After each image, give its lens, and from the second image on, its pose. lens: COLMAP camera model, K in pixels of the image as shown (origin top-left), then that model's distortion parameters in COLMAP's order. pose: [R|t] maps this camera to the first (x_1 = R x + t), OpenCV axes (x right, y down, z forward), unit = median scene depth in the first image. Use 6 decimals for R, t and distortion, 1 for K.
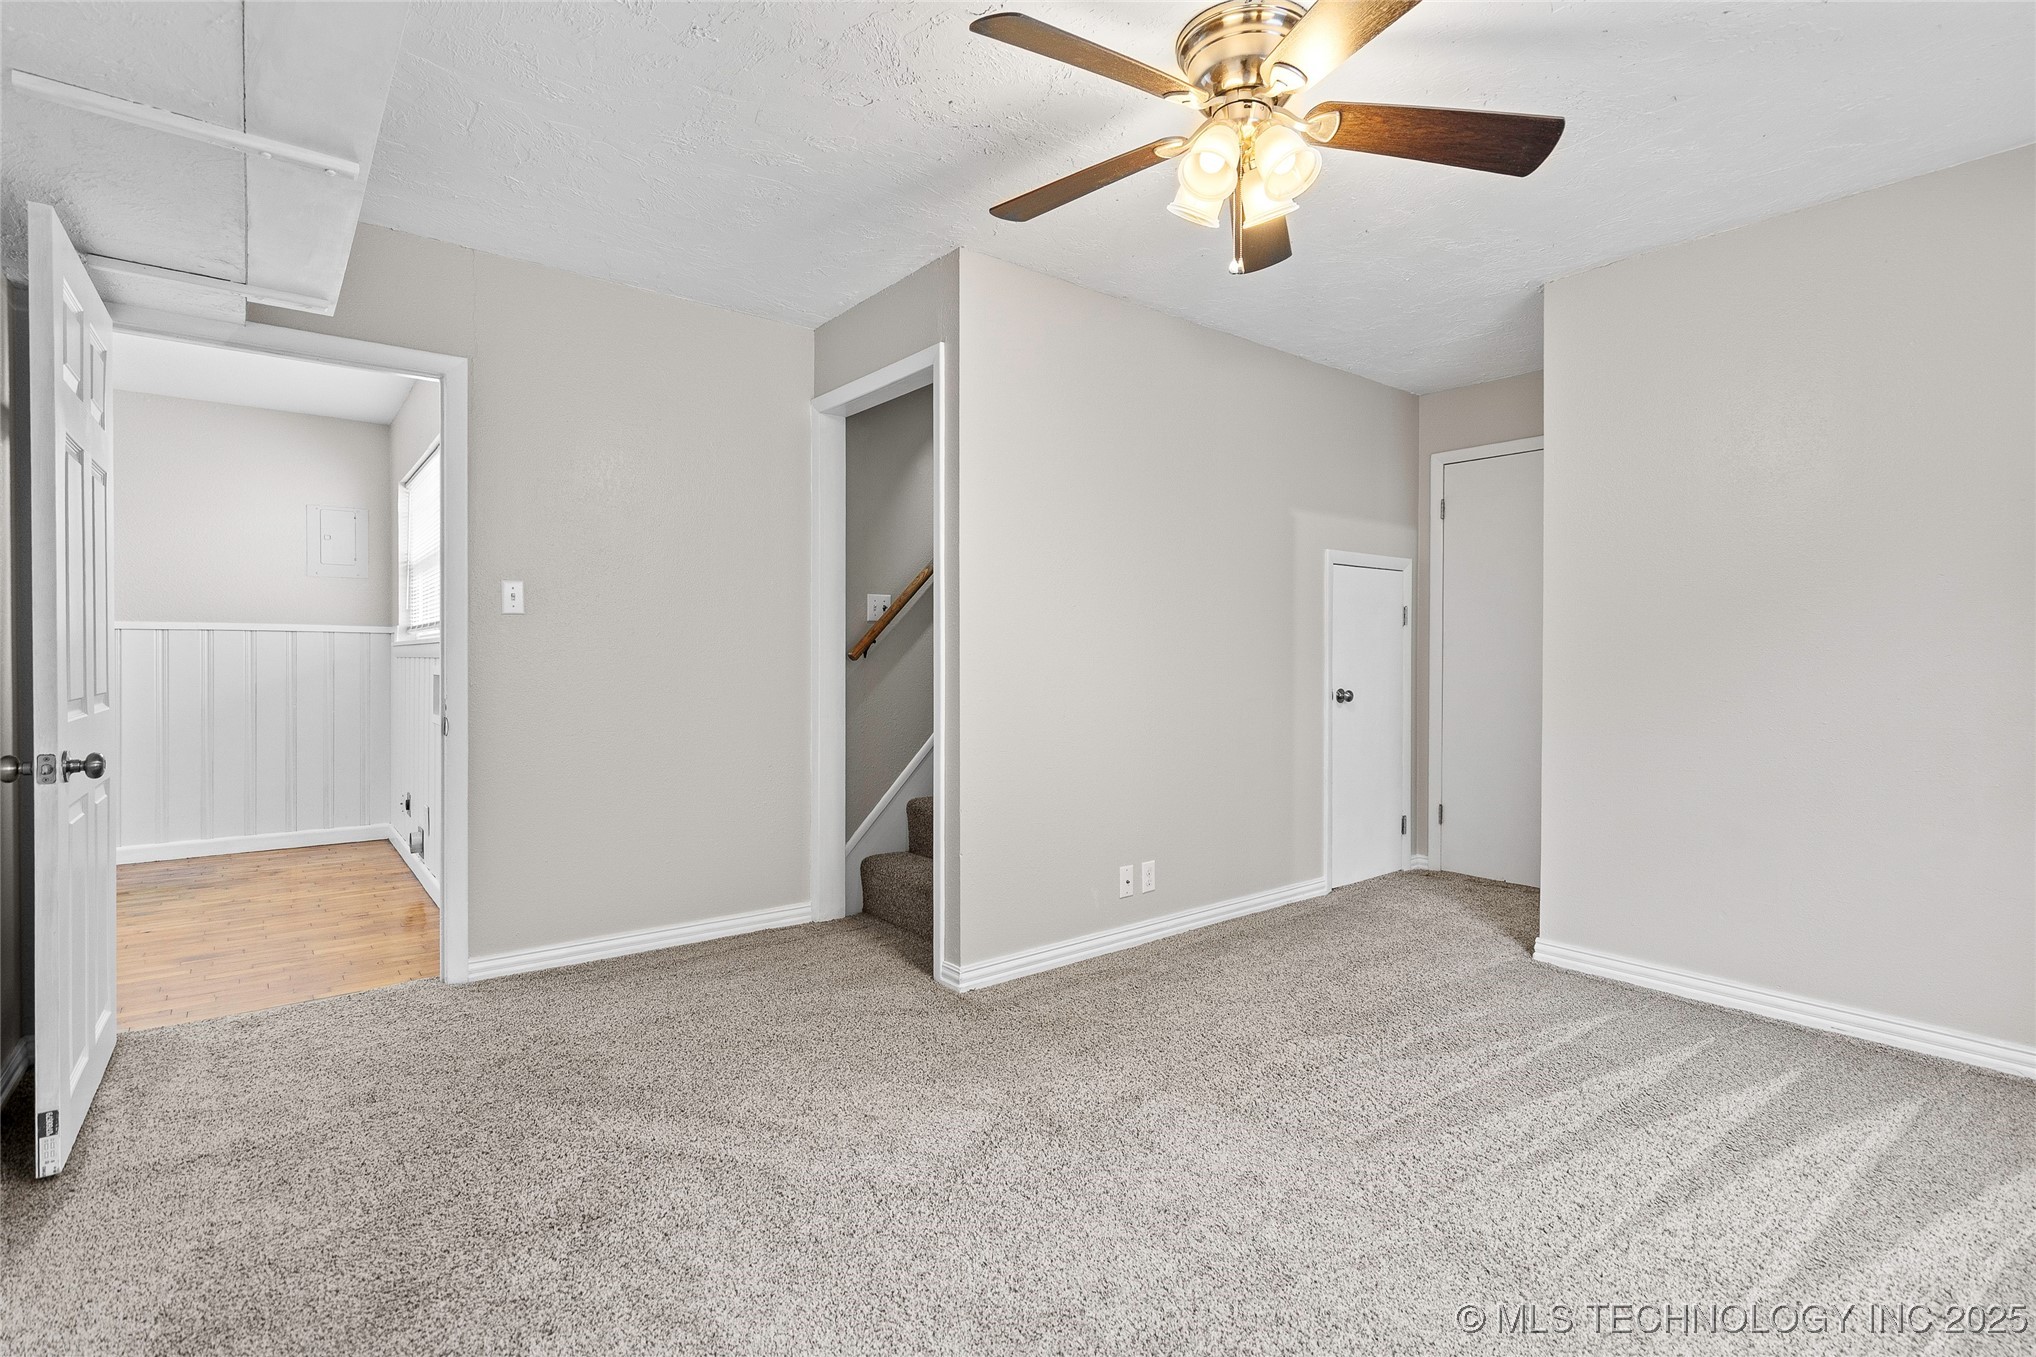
lens RADIAL K [[937.1, 0, 1018.0], [0, 937.1, 677.3], [0, 0, 1]] dist [0.000236, 0.000544]
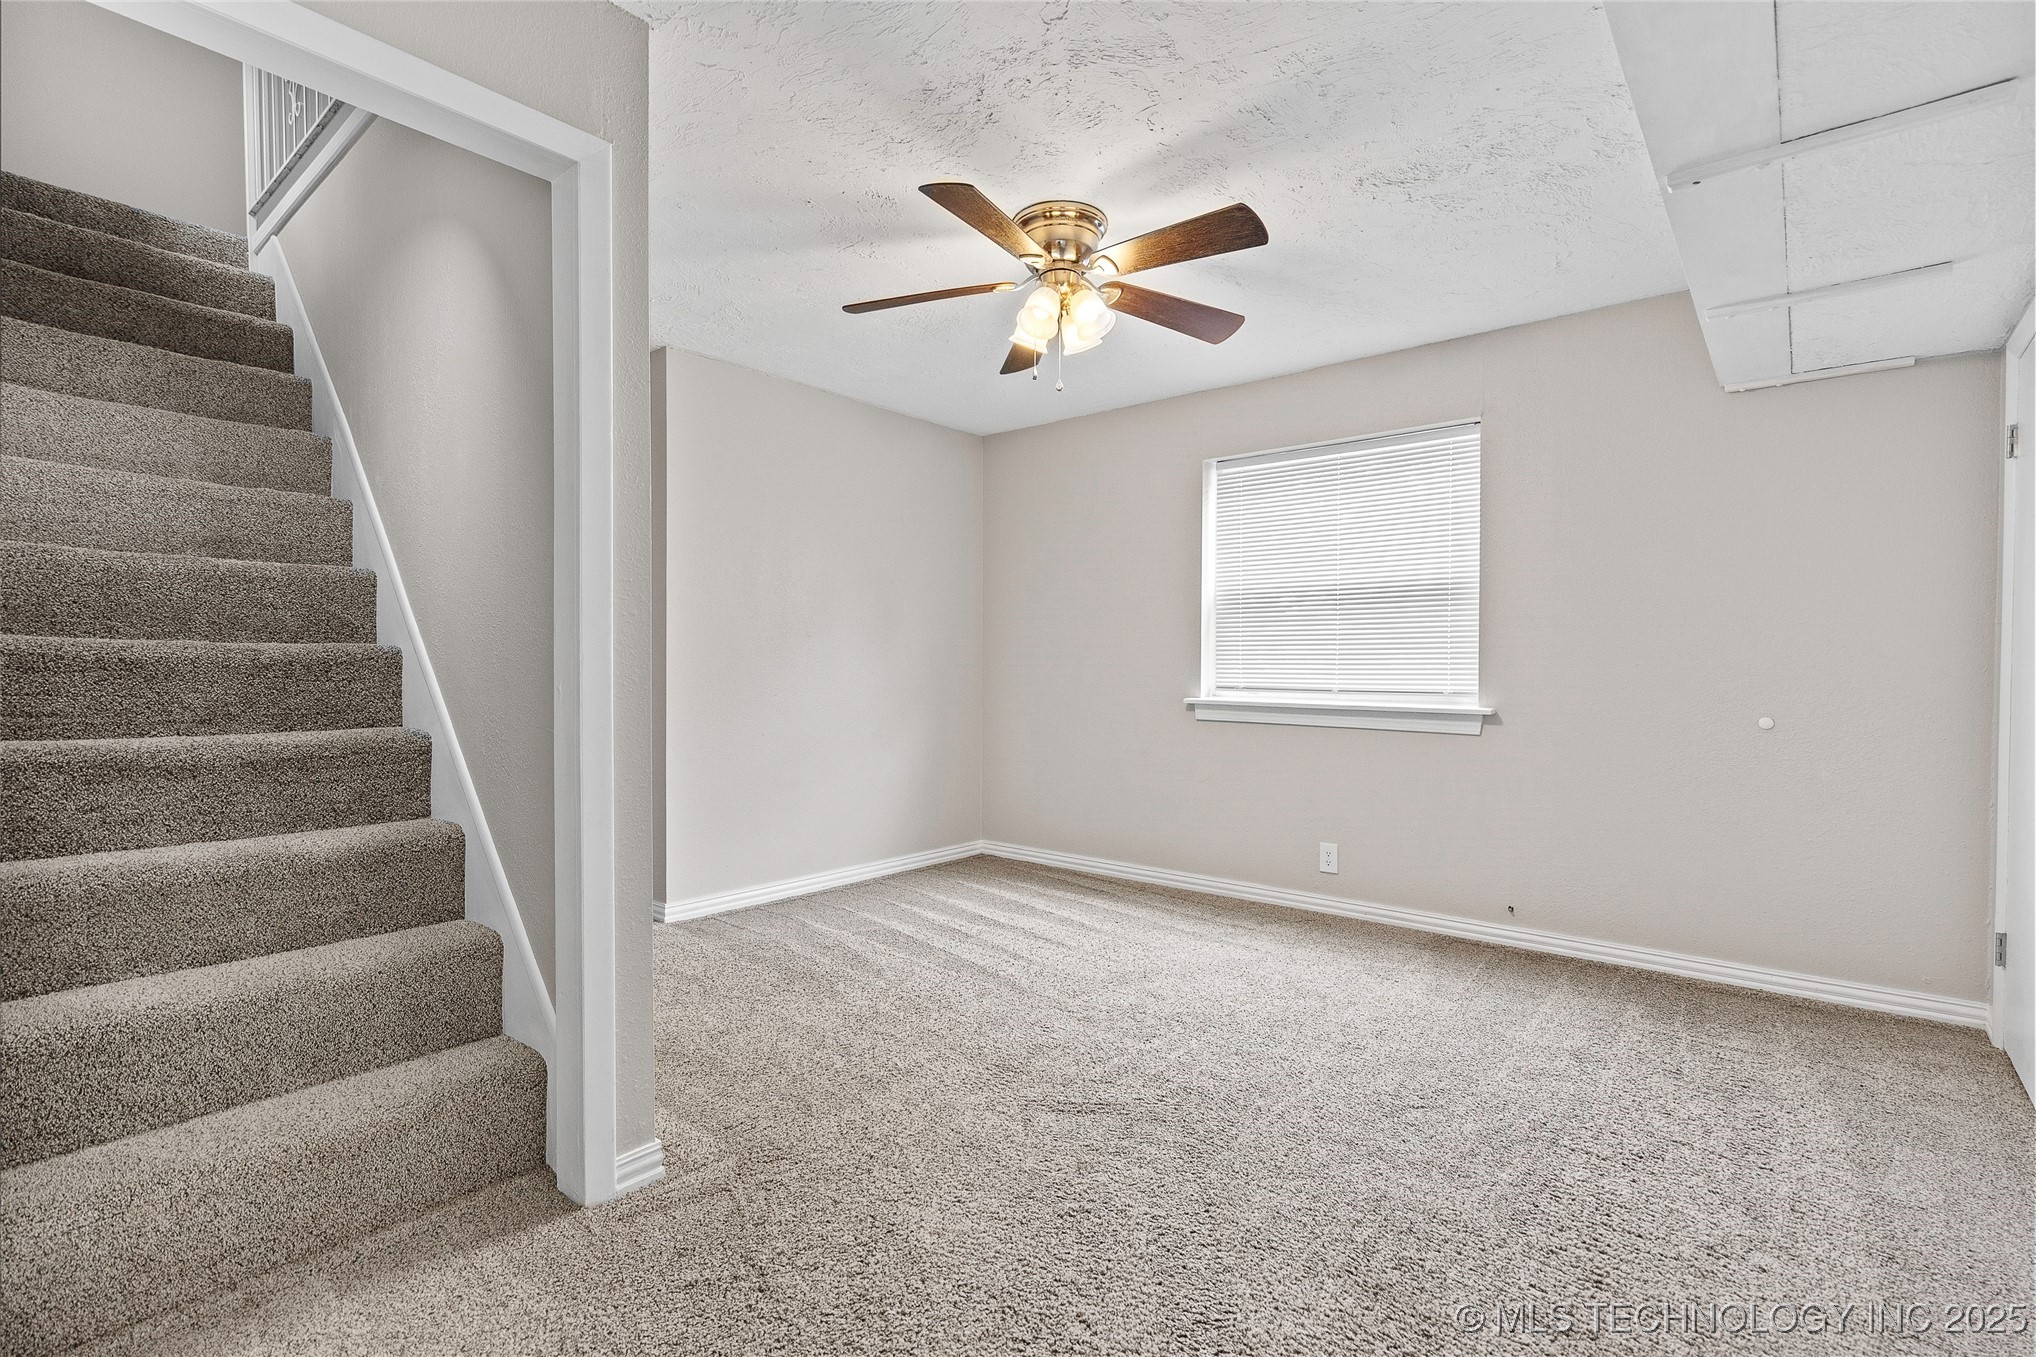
lens RADIAL K [[937.1, 0, 1018.0], [0, 937.1, 677.3], [0, 0, 1]] dist [0.000236, 0.000544]
pose [[-0.184874, -0.015010, 0.982648, -1.016294], [0.013658, 0.999748, 0.017841, -0.027011], [-0.982667, 0.016719, -0.184622, 1.190491]]
